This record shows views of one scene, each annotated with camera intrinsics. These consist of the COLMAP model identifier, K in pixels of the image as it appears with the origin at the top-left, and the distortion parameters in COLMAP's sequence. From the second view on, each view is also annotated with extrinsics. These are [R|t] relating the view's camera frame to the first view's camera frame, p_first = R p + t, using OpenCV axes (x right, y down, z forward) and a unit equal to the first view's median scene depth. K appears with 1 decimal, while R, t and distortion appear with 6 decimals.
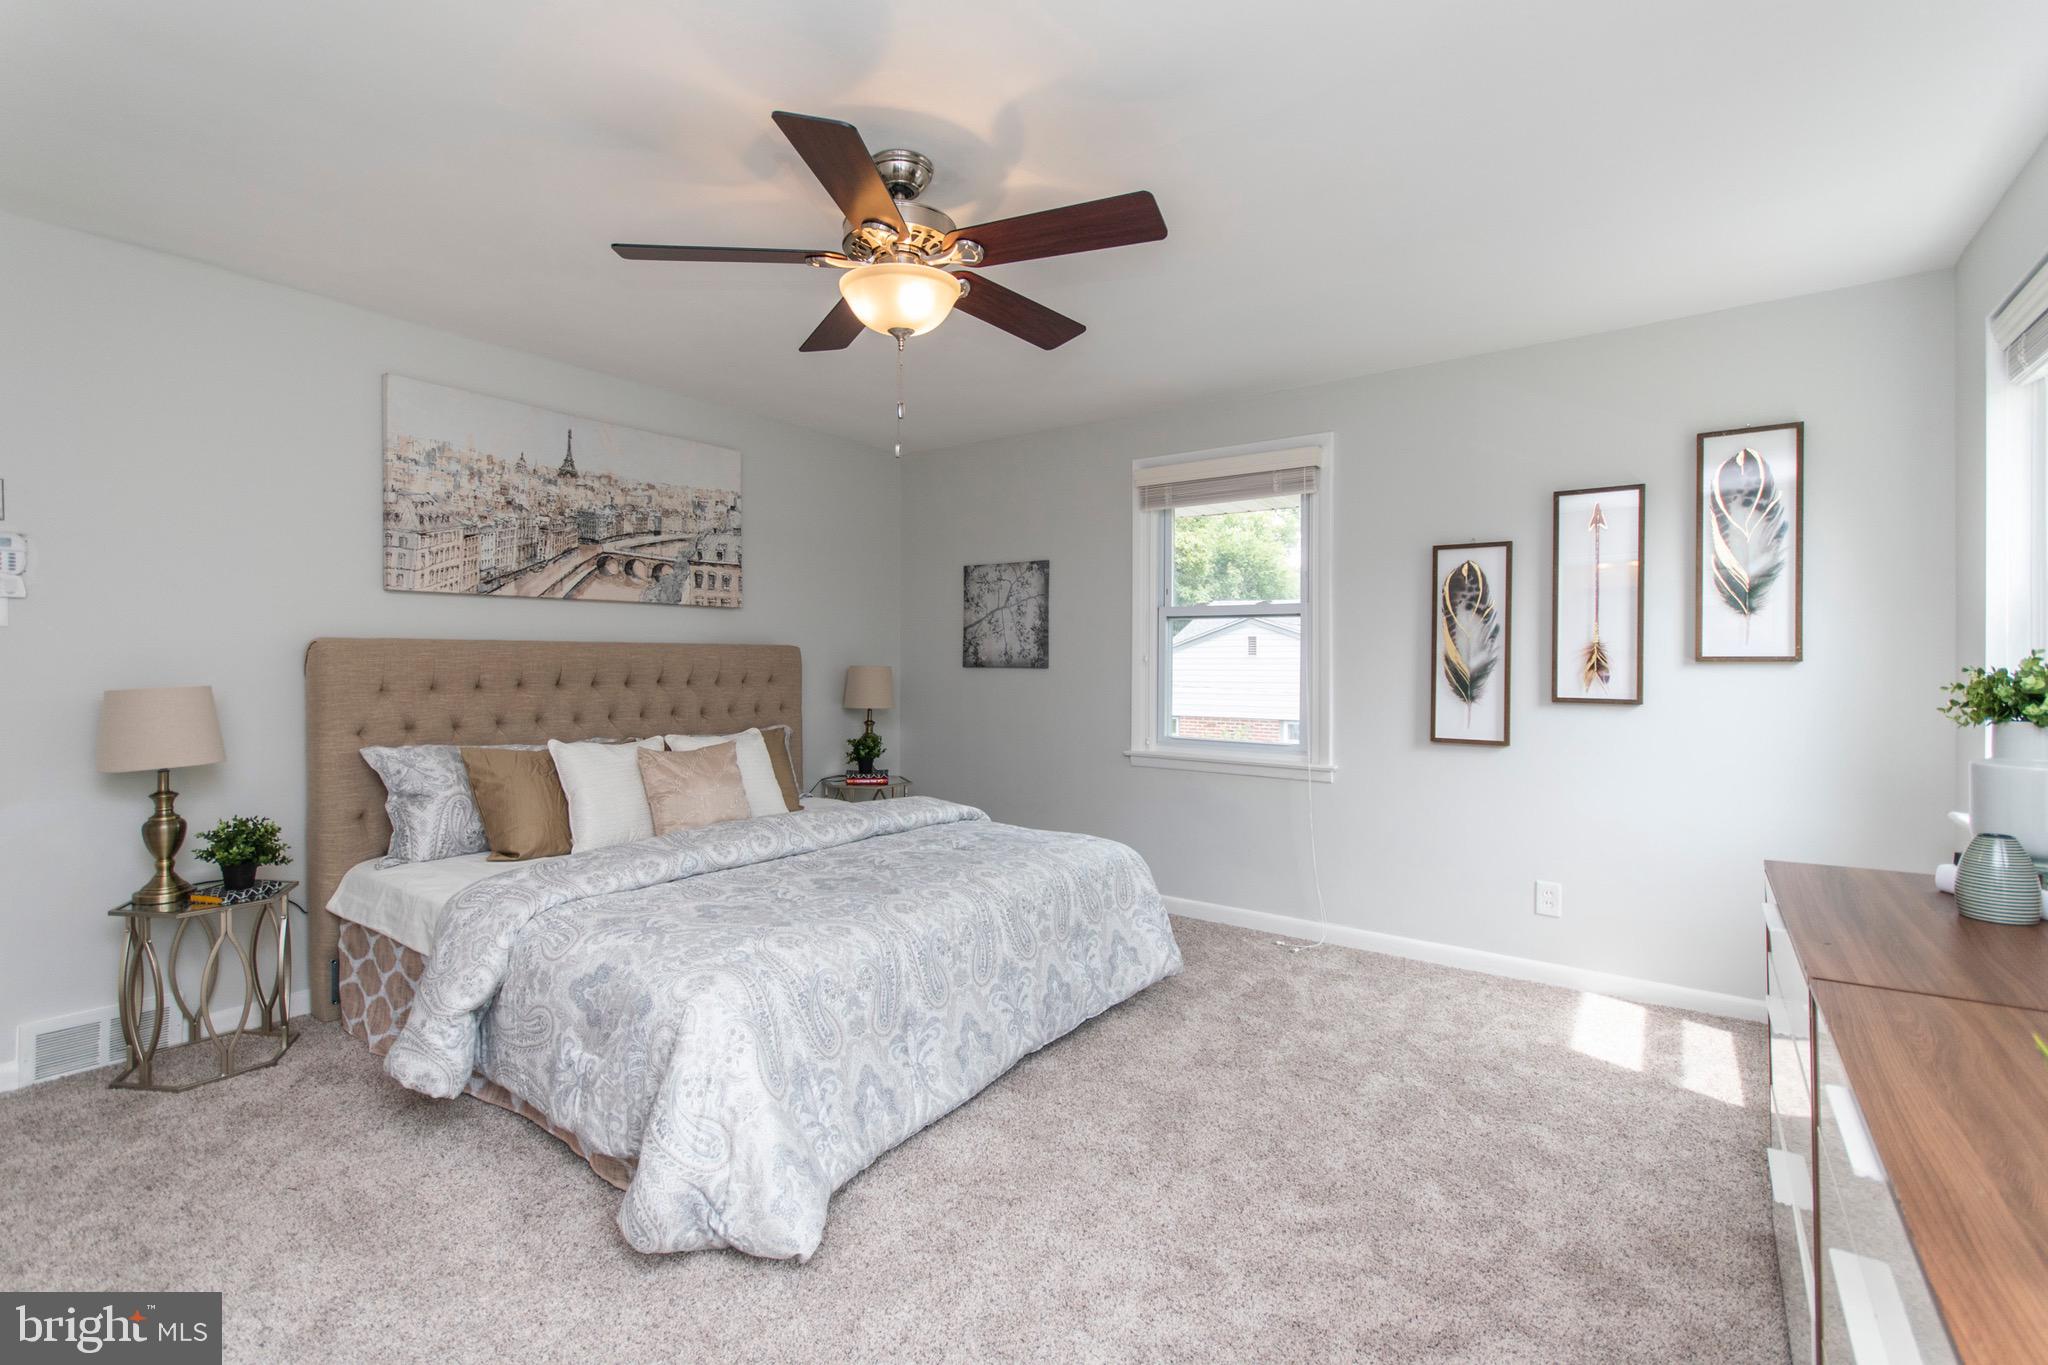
lens RADIAL K [[910.0, 0, 999.5], [0, 910.0, 657.9], [0, 0, 1]] dist [0.005542, 0.000812]
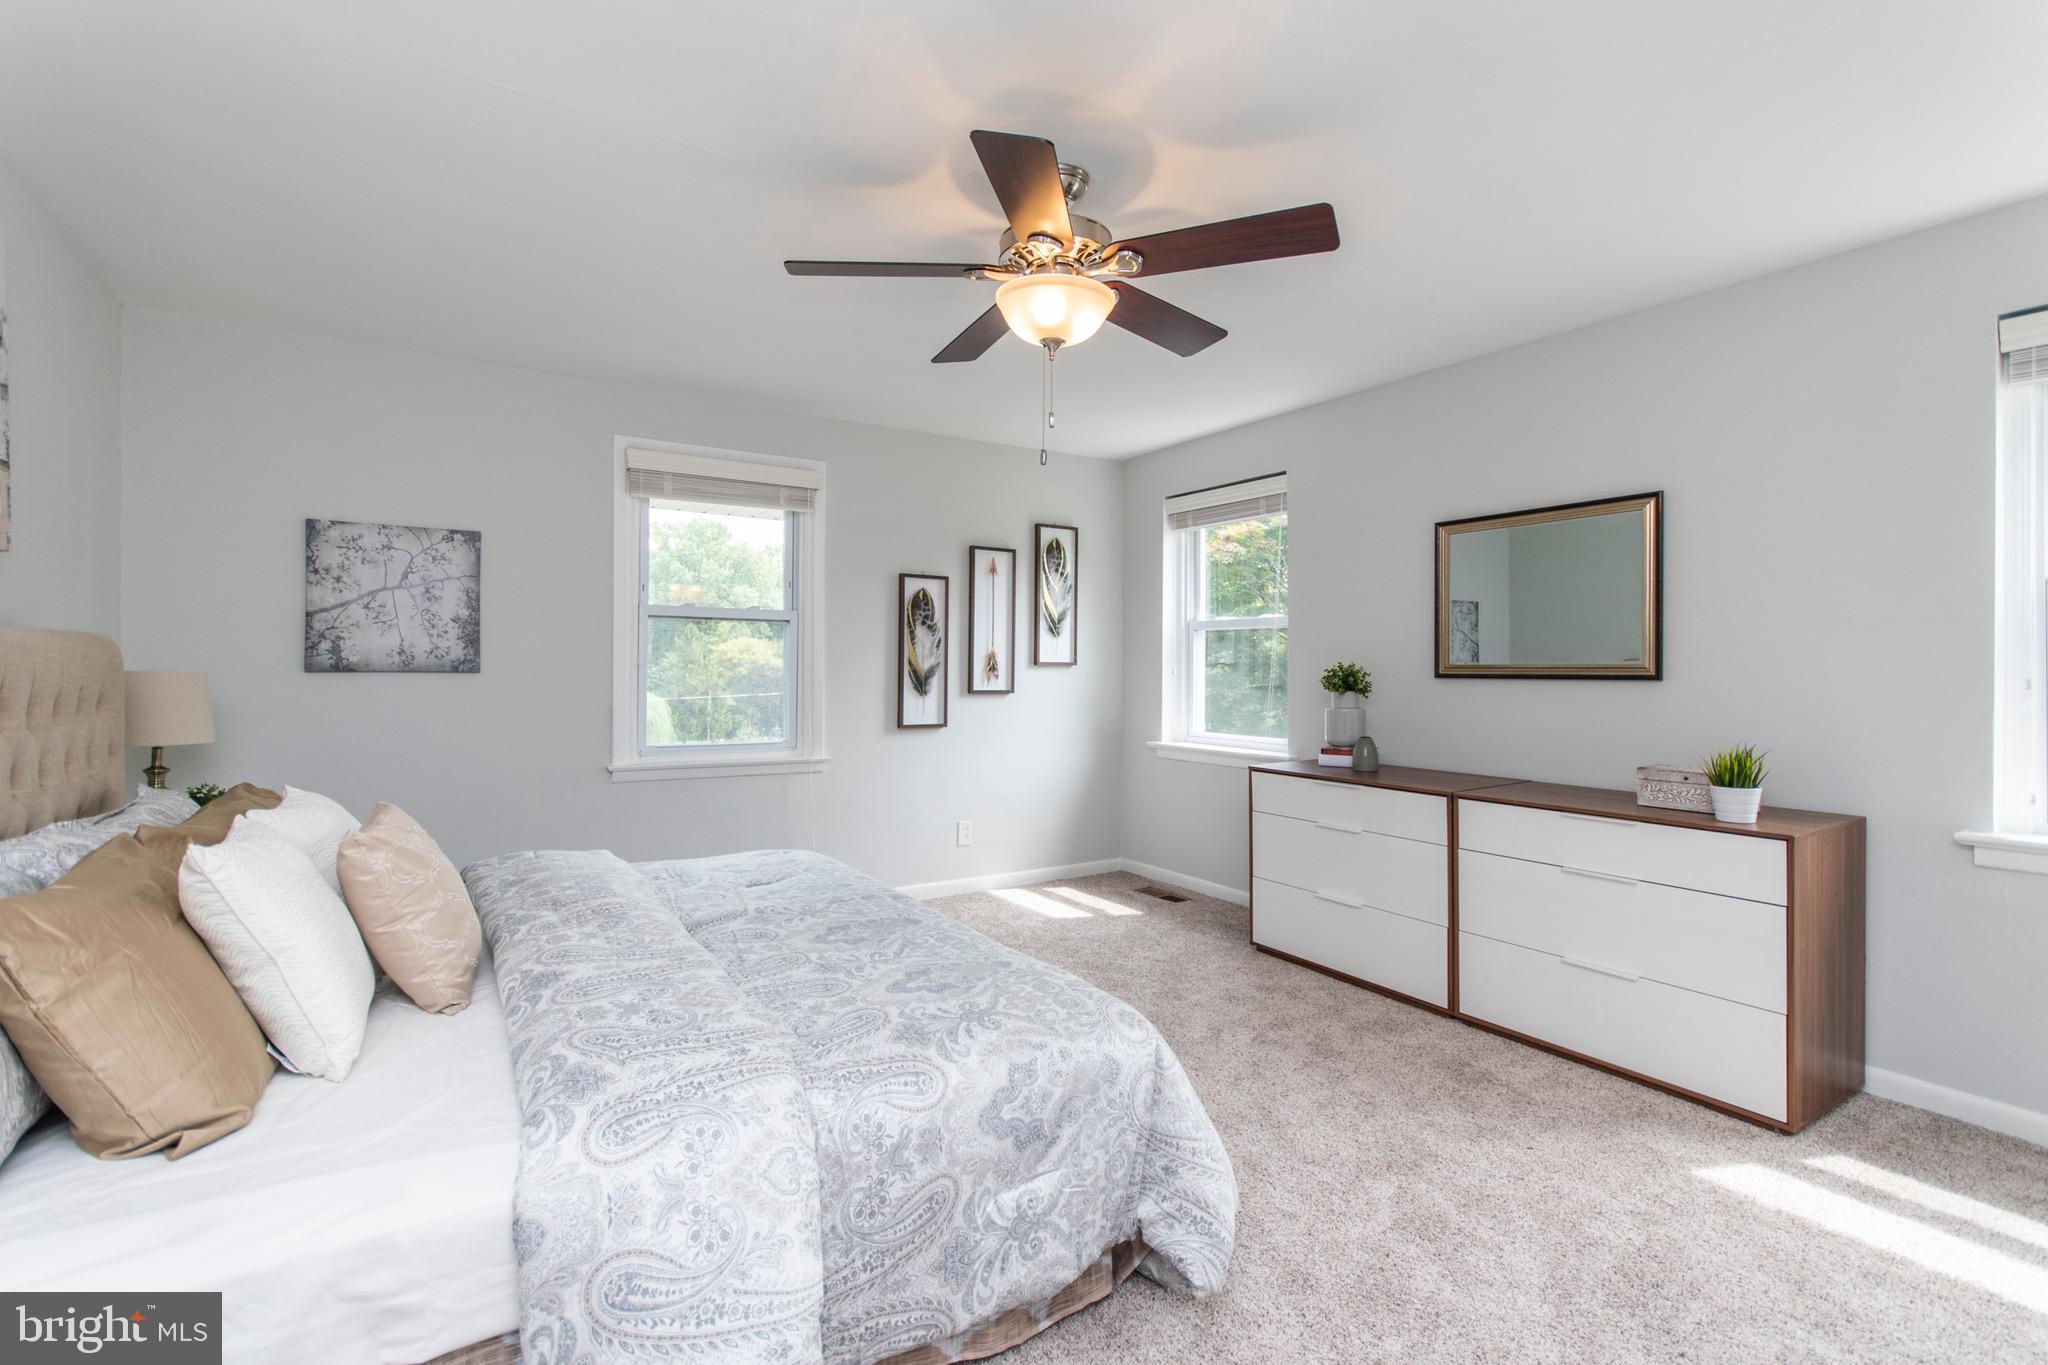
lens RADIAL K [[910.0, 0, 982.0], [0, 910.0, 660.0], [0, 0, 1]] dist [0.005542, 0.000812]
pose [[0.380800, 0.003804, 0.924649, -0.655390], [-0.007135, 0.999974, -0.001175, -0.001816], [-0.924630, -0.006150, 0.380818, 0.418385]]
